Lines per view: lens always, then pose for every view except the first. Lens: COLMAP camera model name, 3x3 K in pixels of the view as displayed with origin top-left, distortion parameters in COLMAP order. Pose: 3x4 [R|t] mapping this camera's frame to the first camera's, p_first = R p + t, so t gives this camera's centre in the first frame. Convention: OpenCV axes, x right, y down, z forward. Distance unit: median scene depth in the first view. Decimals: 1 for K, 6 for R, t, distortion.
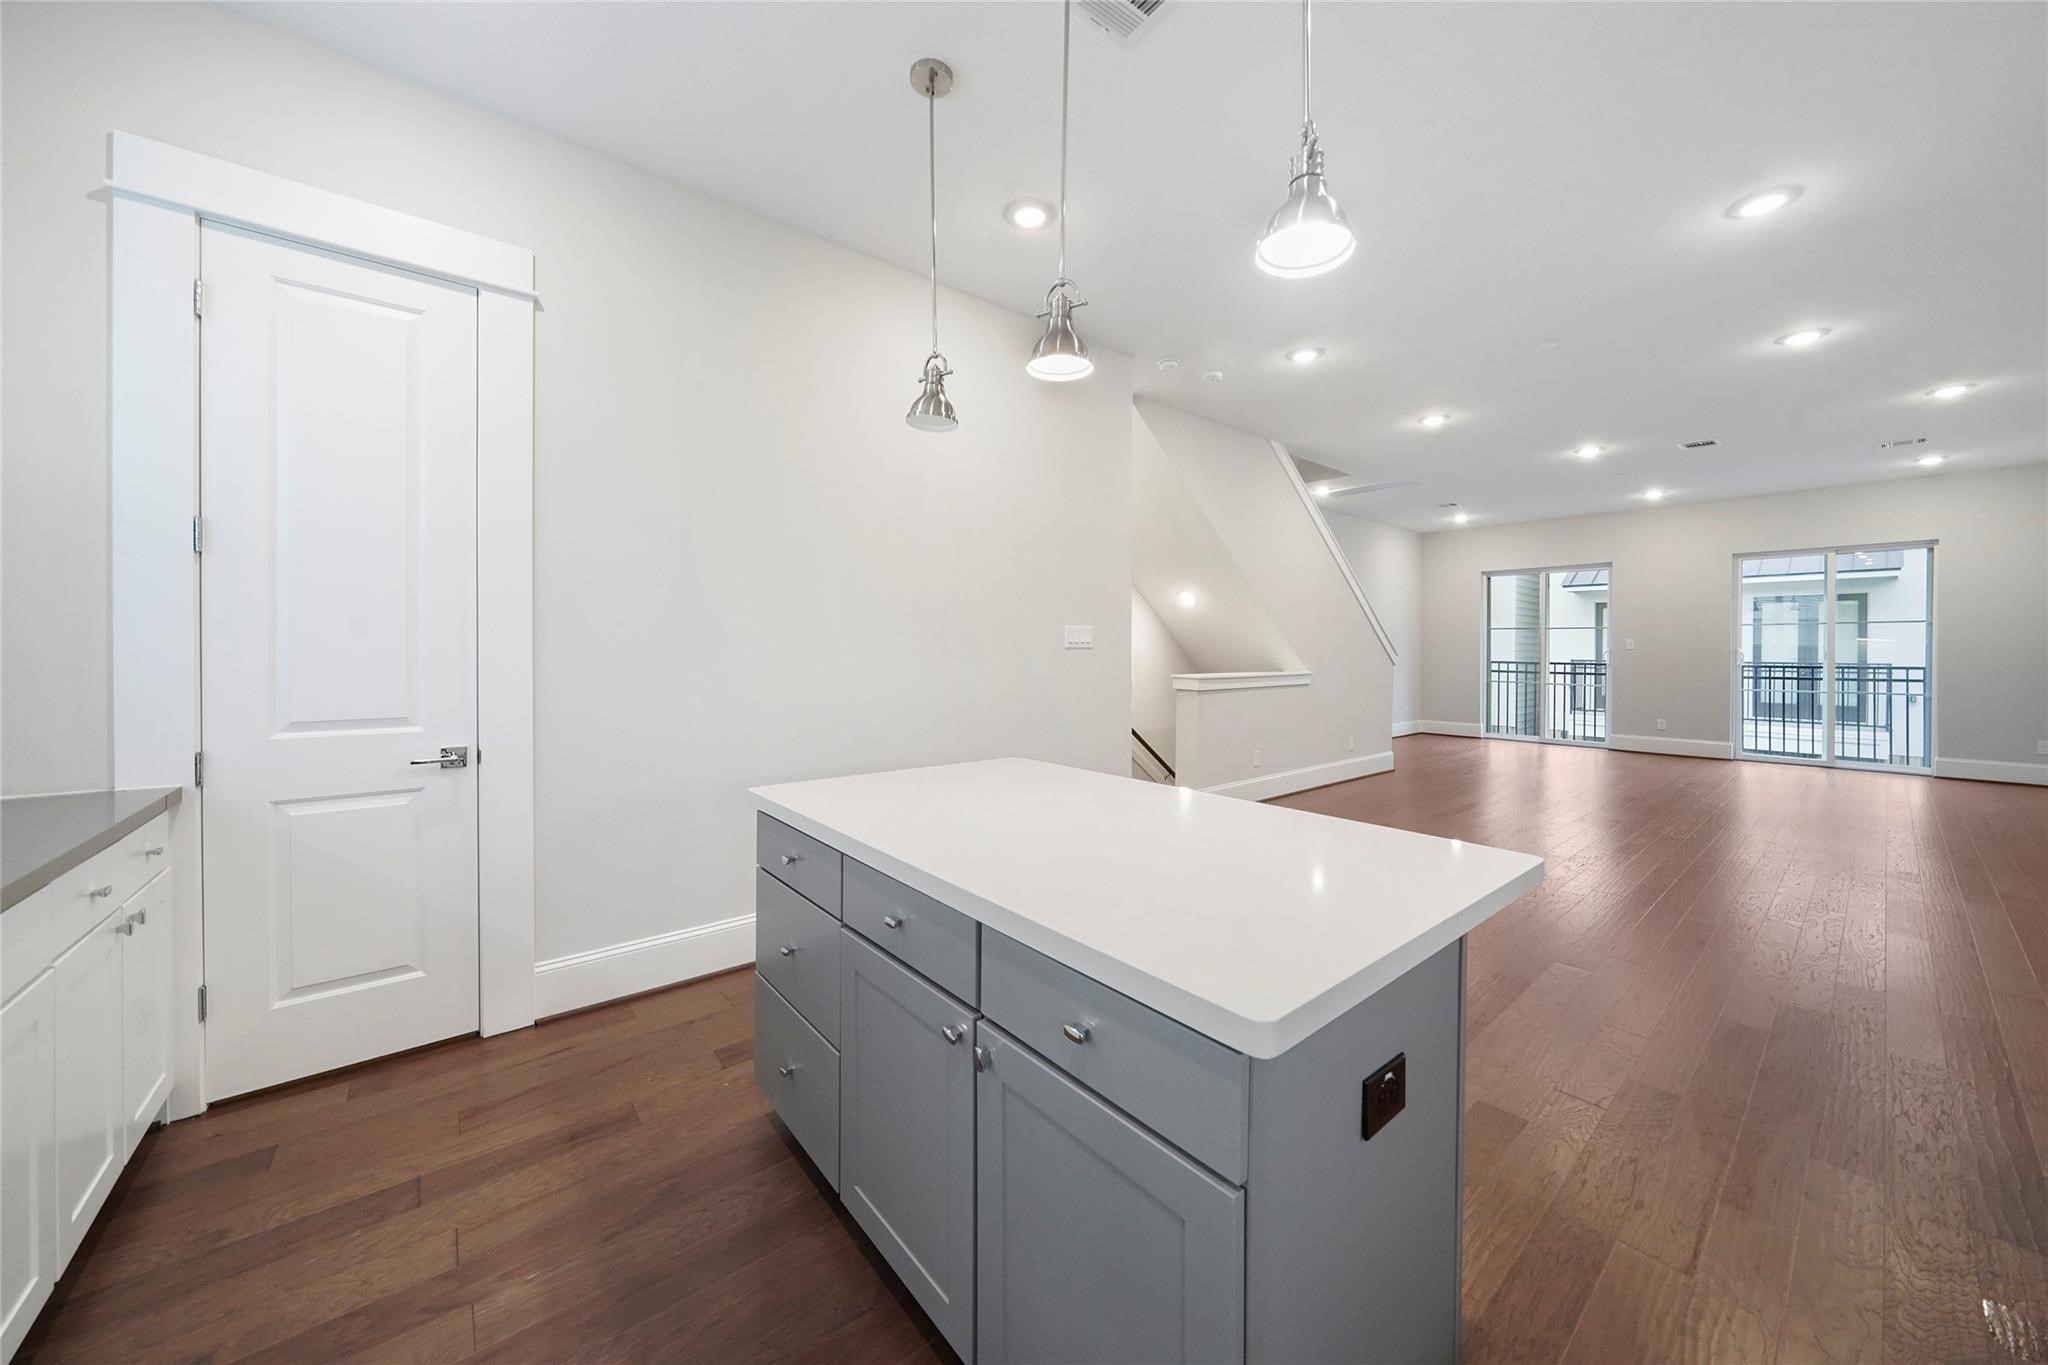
lens RADIAL K [[711.7, 0, 1032.9], [0, 711.7, 651.1], [0, 0, 1]] dist [-0.001826, 0.000658]
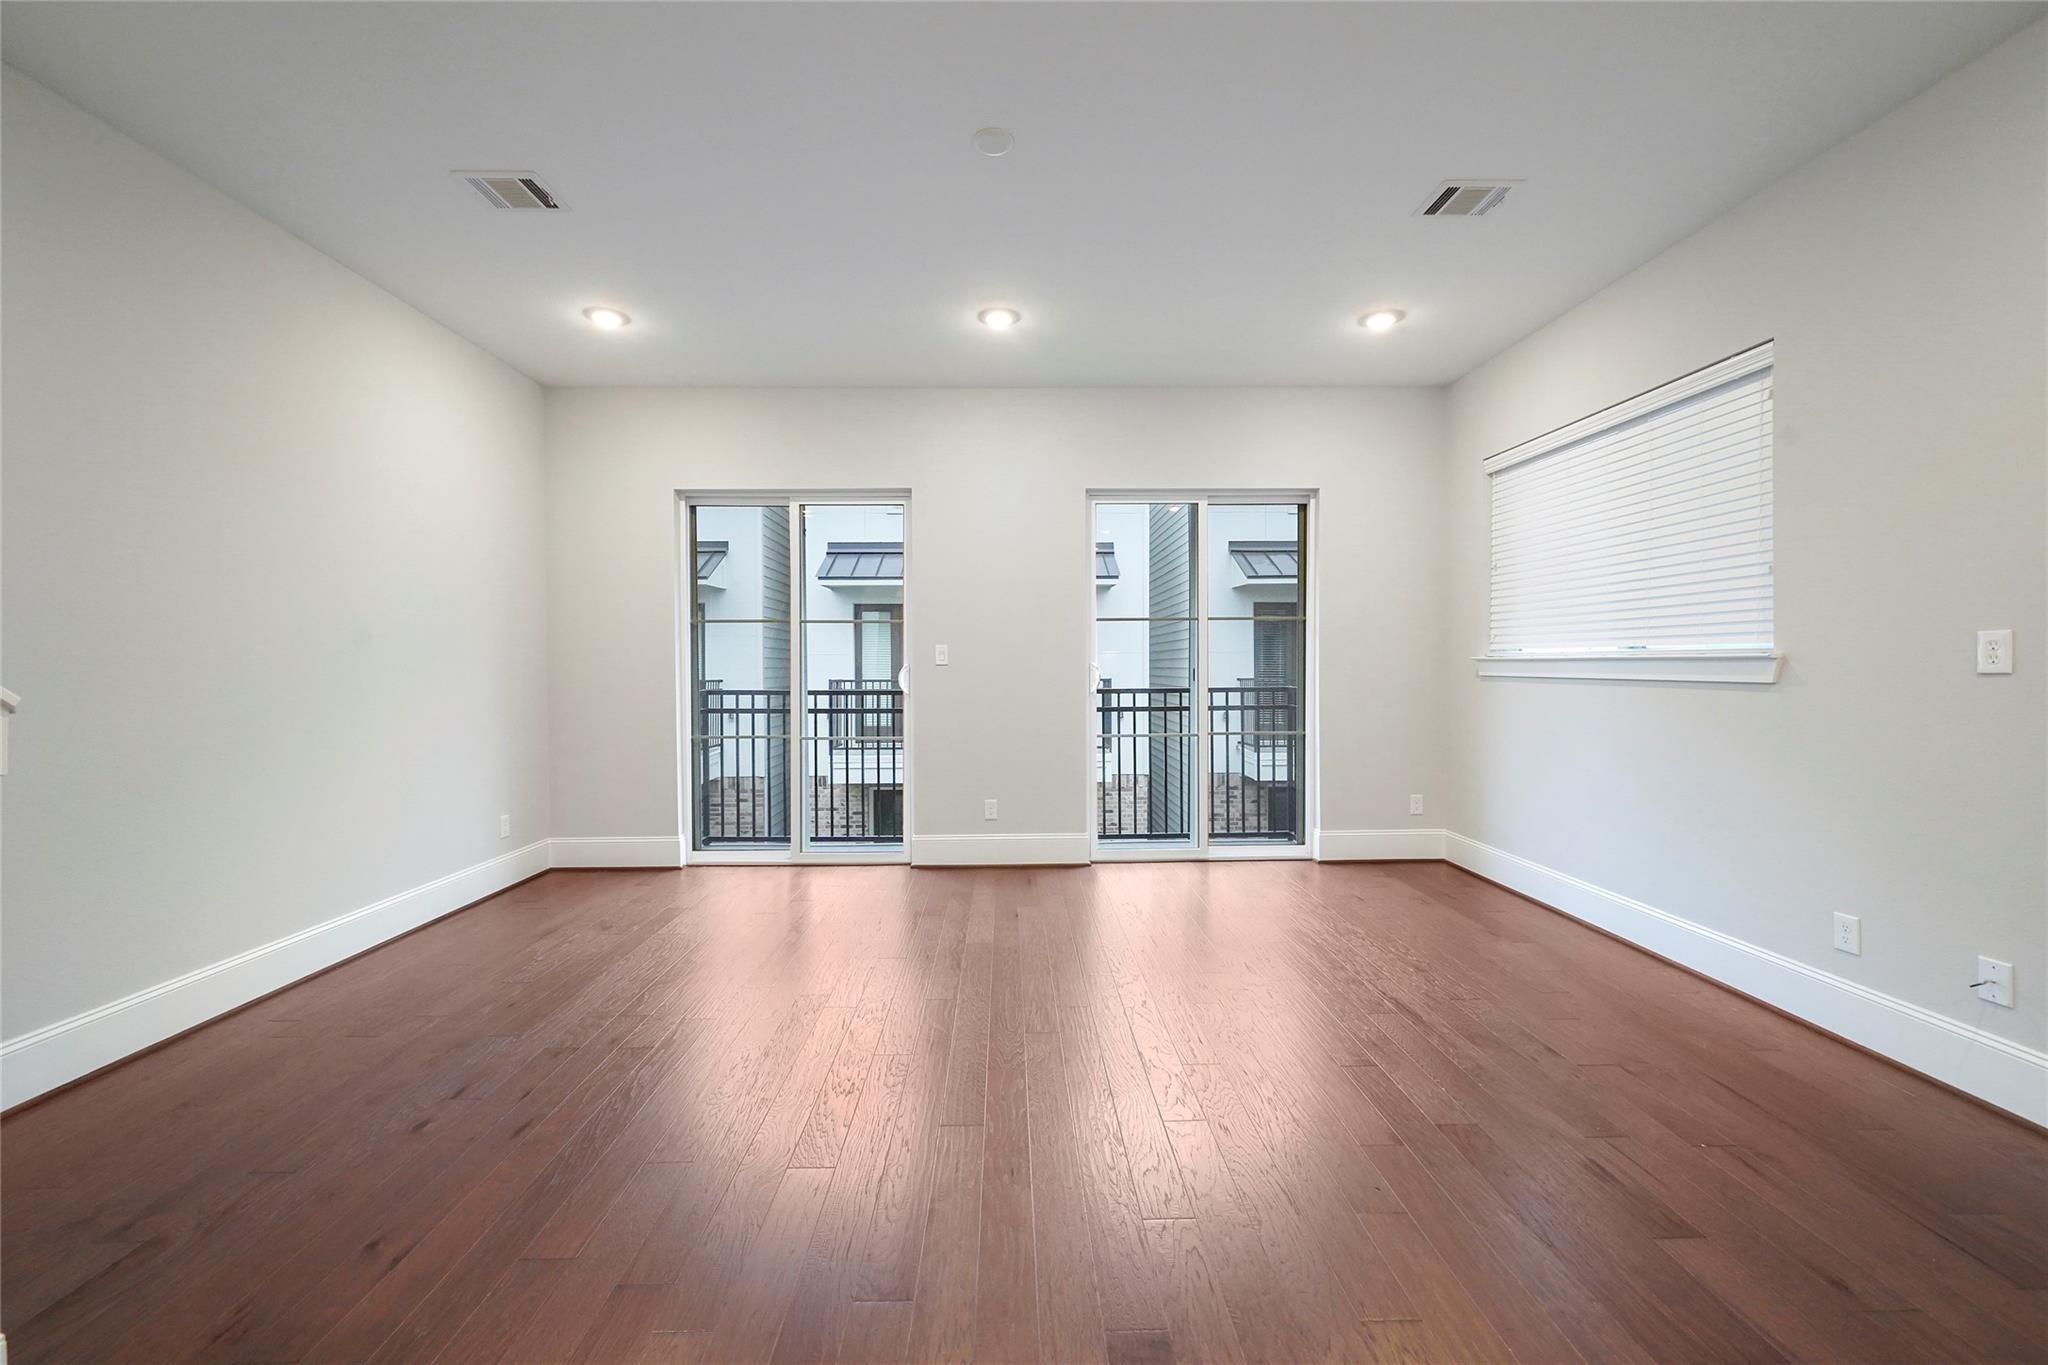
lens RADIAL K [[791.5, 0, 1024.5], [0, 791.5, 676.7], [0, 0, 1]] dist [0.000299, -0.000401]
pose [[0.618998, -0.017315, 0.785202, 0.419186], [0.009778, 0.999849, 0.014340, -0.001187], [-0.785332, -0.001199, 0.619074, 0.584156]]
